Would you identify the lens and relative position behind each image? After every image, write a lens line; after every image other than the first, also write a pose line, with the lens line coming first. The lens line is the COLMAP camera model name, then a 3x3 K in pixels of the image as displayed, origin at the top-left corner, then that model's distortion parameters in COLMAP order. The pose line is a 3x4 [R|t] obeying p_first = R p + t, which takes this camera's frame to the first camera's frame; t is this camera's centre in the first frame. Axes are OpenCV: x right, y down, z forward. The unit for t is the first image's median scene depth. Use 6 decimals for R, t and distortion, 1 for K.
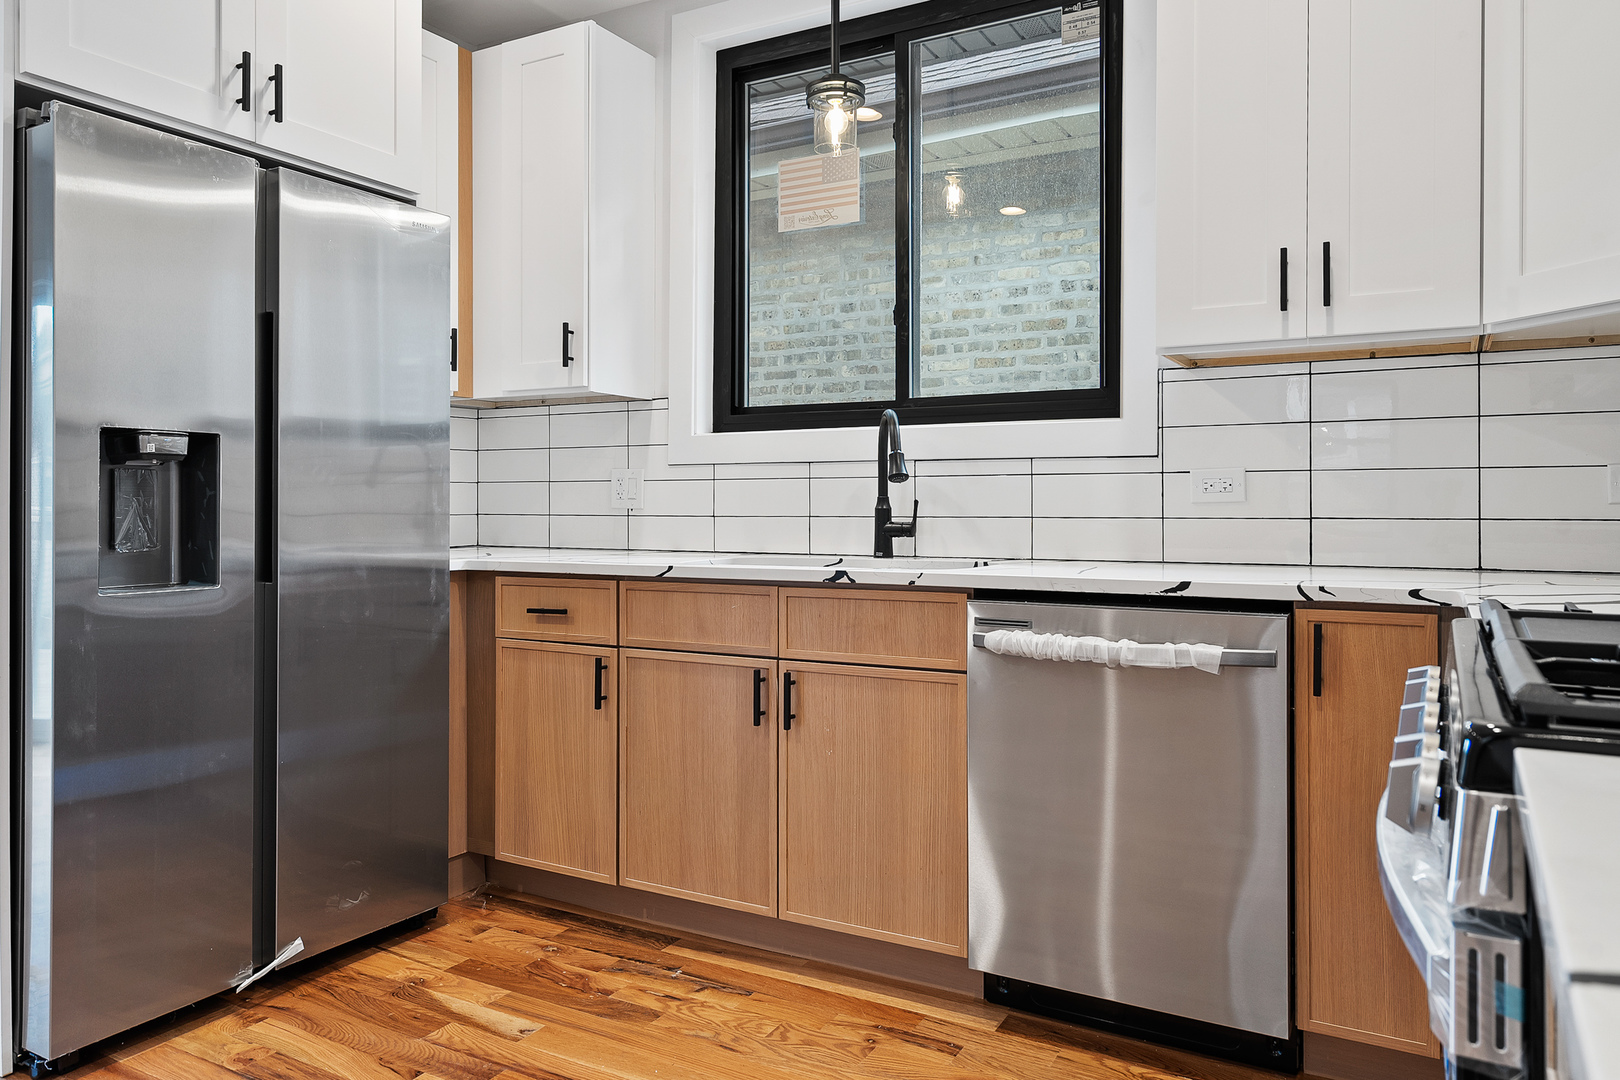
lens RADIAL K [[1082.2, 0, 818.1], [0, 1082.2, 493.4], [0, 0, 1]] dist [0.006380, 0.002697]
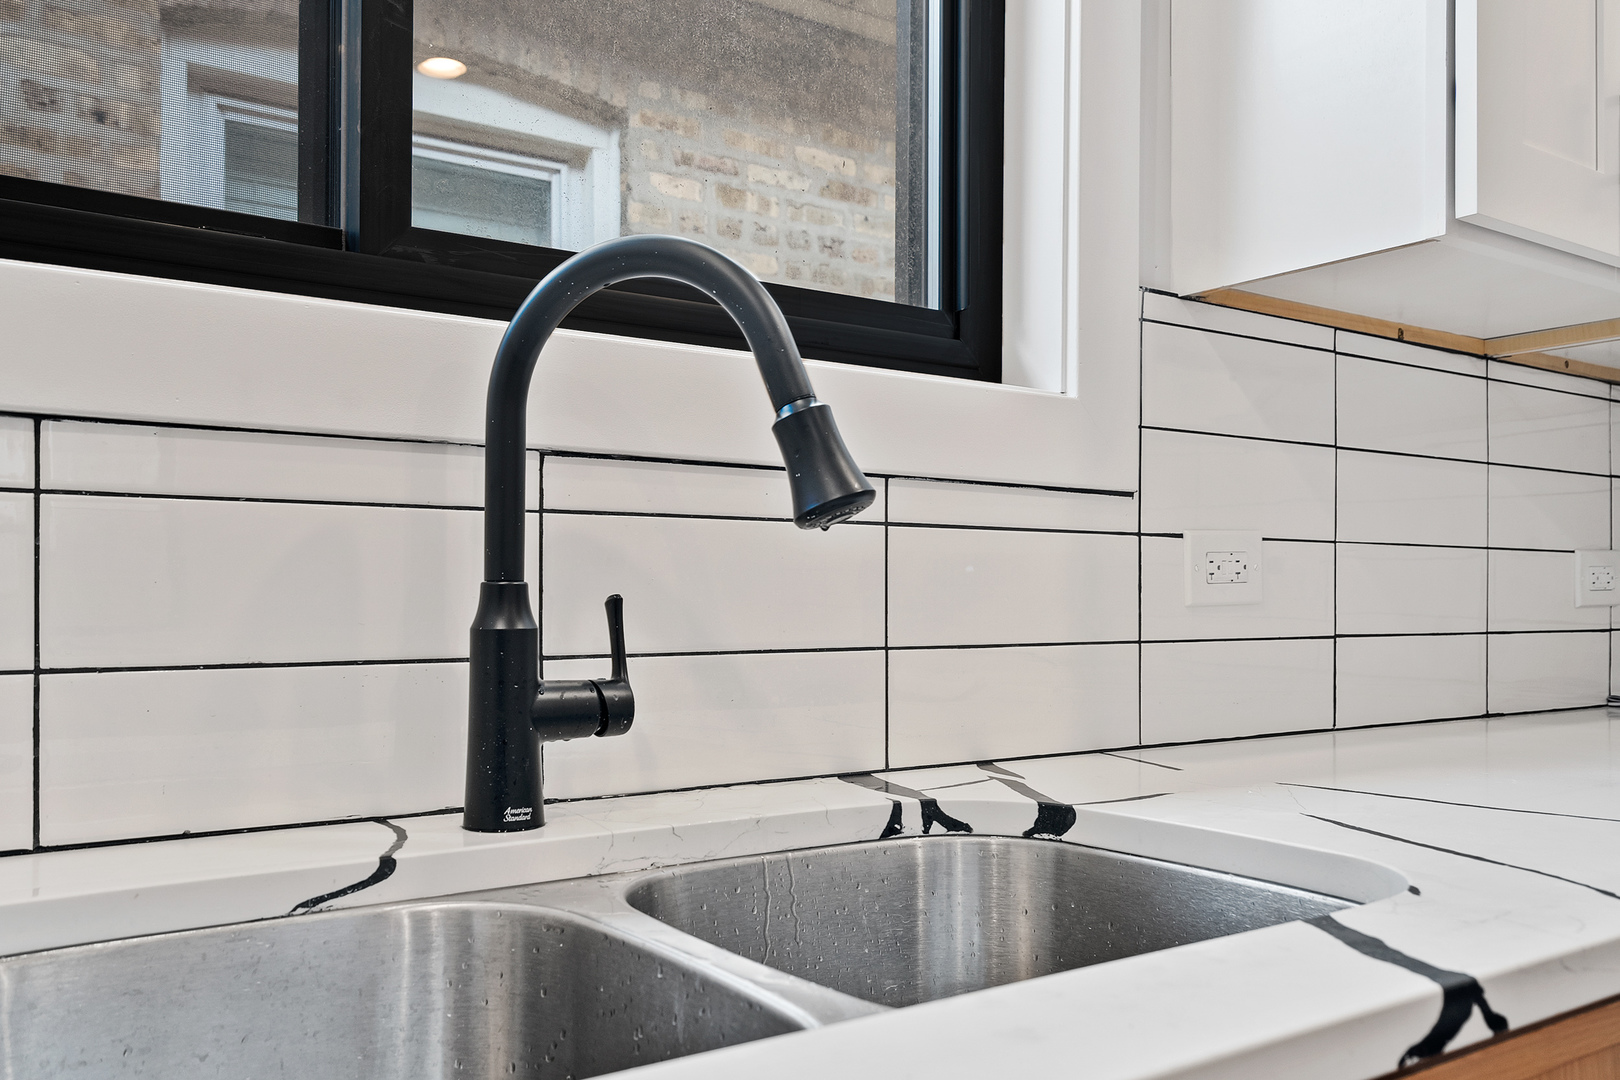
lens RADIAL K [[1365.8, 0, 810.0], [0, 1365.8, 540.0], [0, 0, 1]] dist [0.017912, 0.002792]
pose [[0.444781, 0.034858, 0.894961, -0.219781], [-0.010903, 0.999379, -0.033506, 0.002269], [-0.895573, 0.005145, 0.444885, 0.876562]]
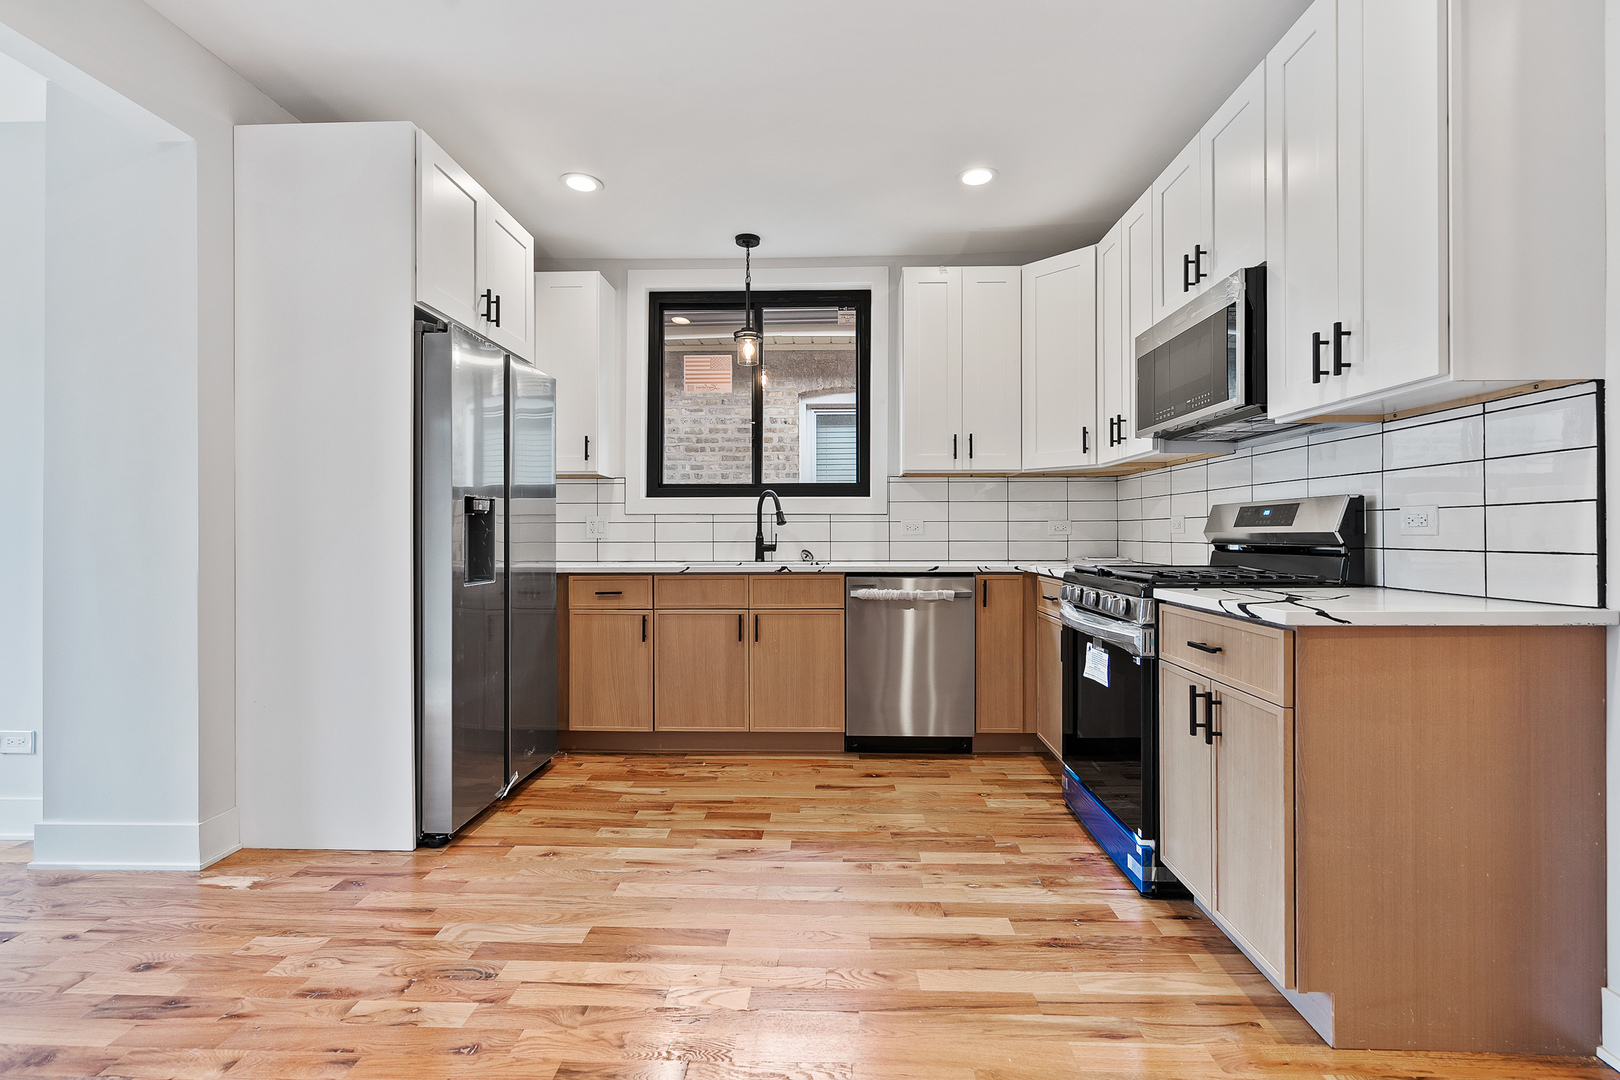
lens RADIAL K [[714.1, 0, 800.2], [0, 714.1, 523.1], [0, 0, 1]] dist [-0.002552, 0.000622]
pose [[0.896249, 0.005079, 0.443522, -0.521652], [-0.002930, 0.999980, -0.005530, -0.007296], [-0.443541, 0.003657, 0.896247, -0.272505]]
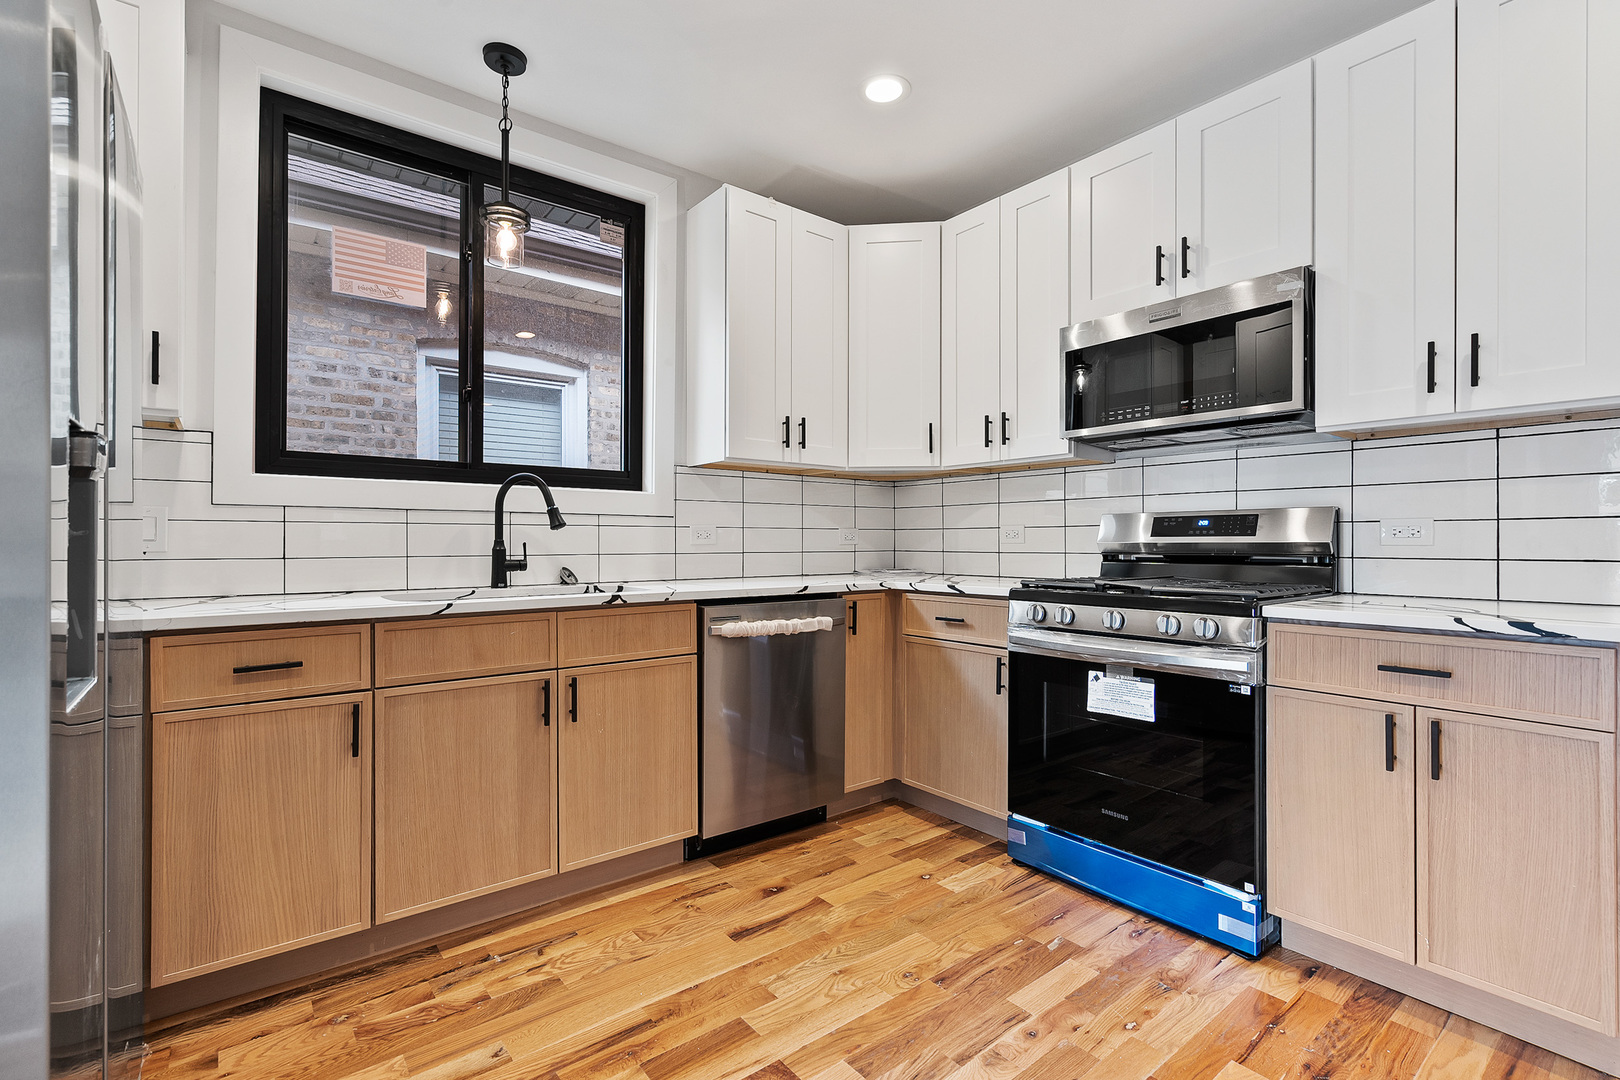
lens RADIAL K [[730.2, 0, 791.5], [0, 730.2, 536.1], [0, 0, 1]] dist [-0.001490, 0.000529]
pose [[0.402918, 0.008254, 0.915199, -0.651718], [-0.009639, 0.999942, -0.004775, -0.000888], [-0.915185, -0.006897, 0.402974, 0.375072]]
